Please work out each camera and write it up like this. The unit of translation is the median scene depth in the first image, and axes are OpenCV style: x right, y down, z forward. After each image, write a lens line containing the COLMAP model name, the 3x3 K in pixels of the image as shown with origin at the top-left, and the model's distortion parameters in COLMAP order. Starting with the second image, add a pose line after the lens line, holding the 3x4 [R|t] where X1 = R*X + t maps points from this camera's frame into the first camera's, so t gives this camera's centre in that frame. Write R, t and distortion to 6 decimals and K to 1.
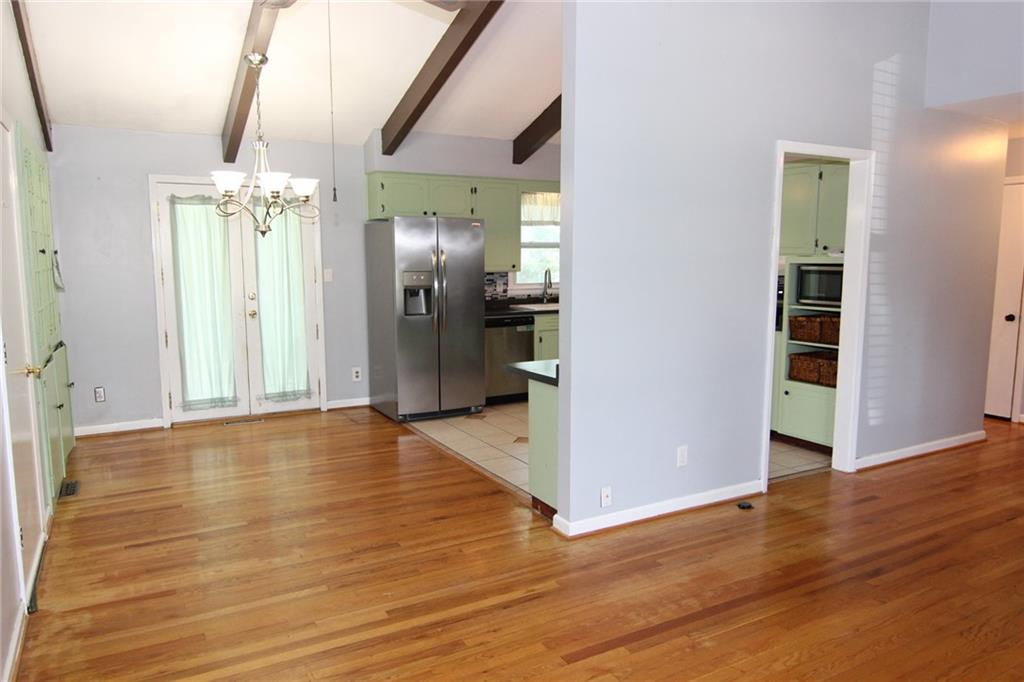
lens RADIAL K [[708.4, 0, 510.5], [0, 708.4, 343.7], [0, 0, 1]] dist [-0.001194, -0.009144]
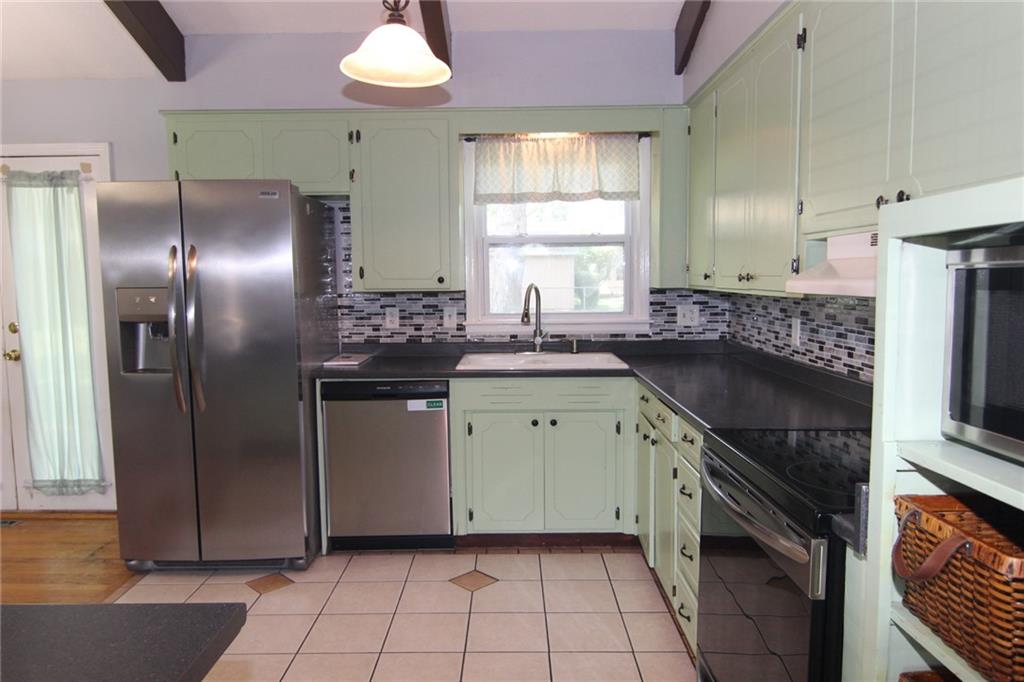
lens RADIAL K [[708.4, 0, 513.0], [0, 708.4, 341.4], [0, 0, 1]] dist [-0.001194, -0.009144]
pose [[0.875582, 0.034915, -0.481807, 0.336416], [-0.053118, 0.998295, -0.024187, -0.062331], [0.480141, 0.046771, 0.875944, 0.651387]]
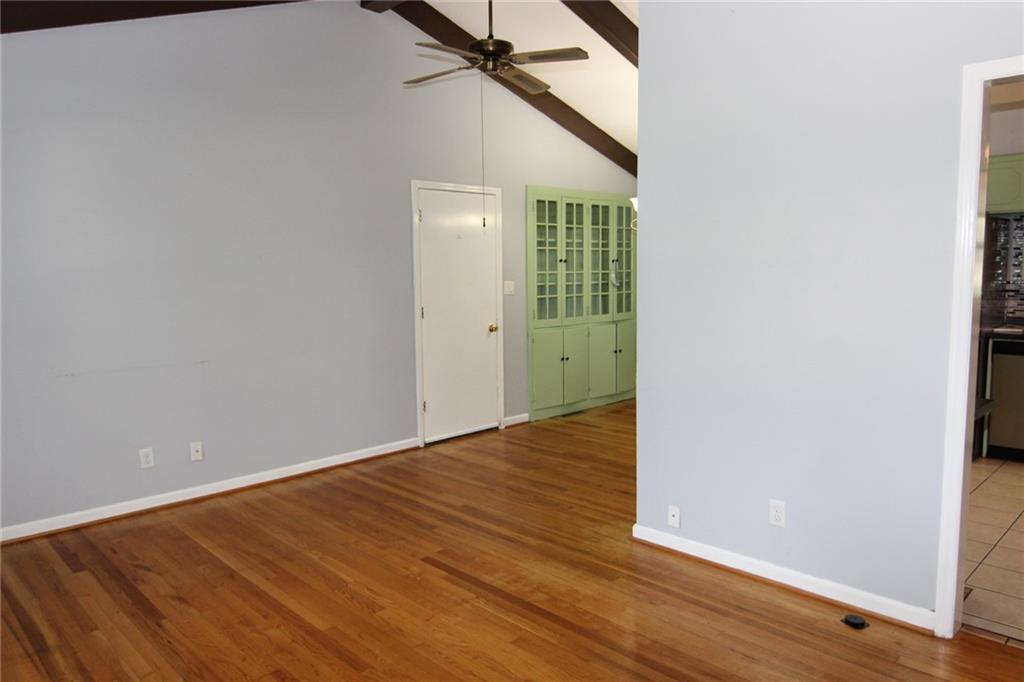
lens RADIAL K [[708.4, 0, 510.3], [0, 708.4, 342.3], [0, 0, 1]] dist [-0.001194, -0.009144]
pose [[0.264110, 0.101732, -0.959112, 0.573874], [-0.110307, 0.991083, 0.074748, -0.034724], [0.958164, 0.086055, 0.272976, 0.311888]]
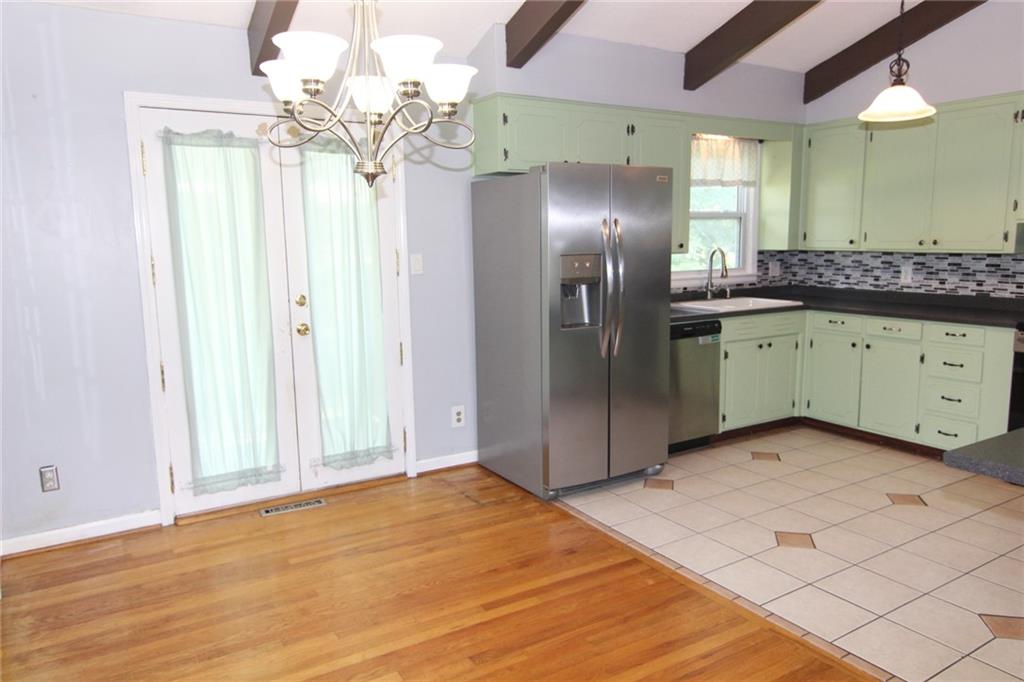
lens RADIAL K [[708.4, 0, 510.8], [0, 708.4, 341.6], [0, 0, 1]] dist [-0.001194, -0.009144]
pose [[0.999173, -0.022199, 0.034071, -0.203831], [0.021725, 0.999663, 0.014239, -0.035964], [-0.034376, -0.013487, 0.999318, 0.379278]]
